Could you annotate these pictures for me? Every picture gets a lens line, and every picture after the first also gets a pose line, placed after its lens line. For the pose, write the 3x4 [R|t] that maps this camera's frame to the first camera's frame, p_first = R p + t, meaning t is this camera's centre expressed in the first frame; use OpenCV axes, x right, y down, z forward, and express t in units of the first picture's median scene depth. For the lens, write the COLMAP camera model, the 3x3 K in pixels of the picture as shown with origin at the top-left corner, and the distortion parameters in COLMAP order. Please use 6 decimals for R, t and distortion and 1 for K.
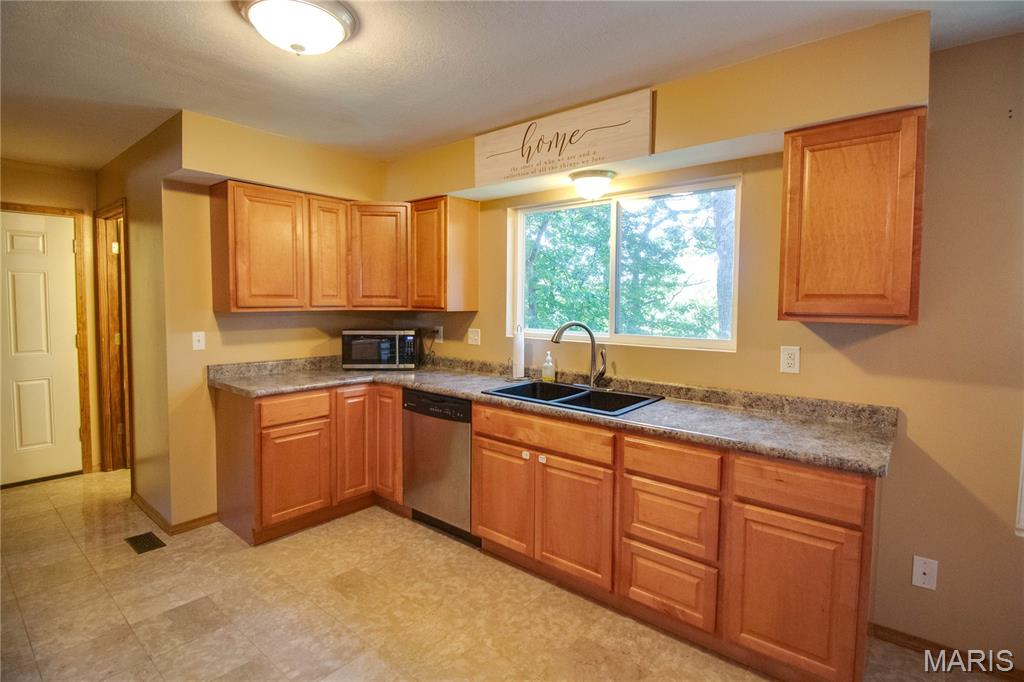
lens RADIAL K [[499.2, 0, 523.9], [0, 499.2, 328.9], [0, 0, 1]] dist [0.000443, -0.000447]
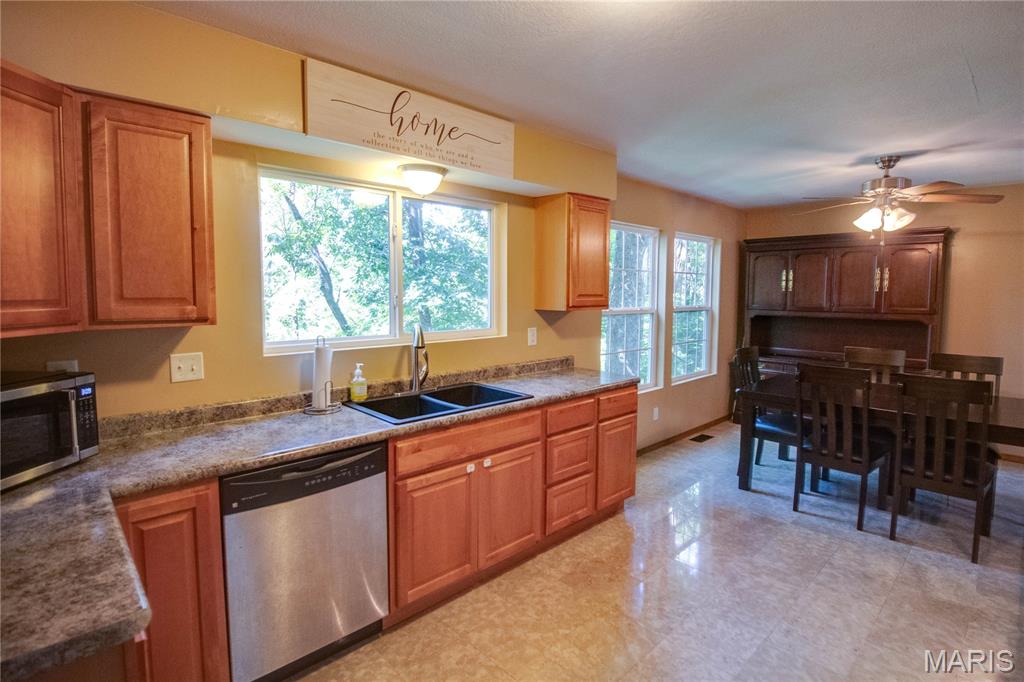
lens RADIAL K [[499.2, 0, 528.9], [0, 499.2, 326.0], [0, 0, 1]] dist [0.000443, -0.000447]
pose [[0.115667, -0.078467, 0.990184, -0.867830], [0.052127, 0.995981, 0.072837, -0.073192], [-0.991919, 0.043191, 0.119292, 0.750852]]
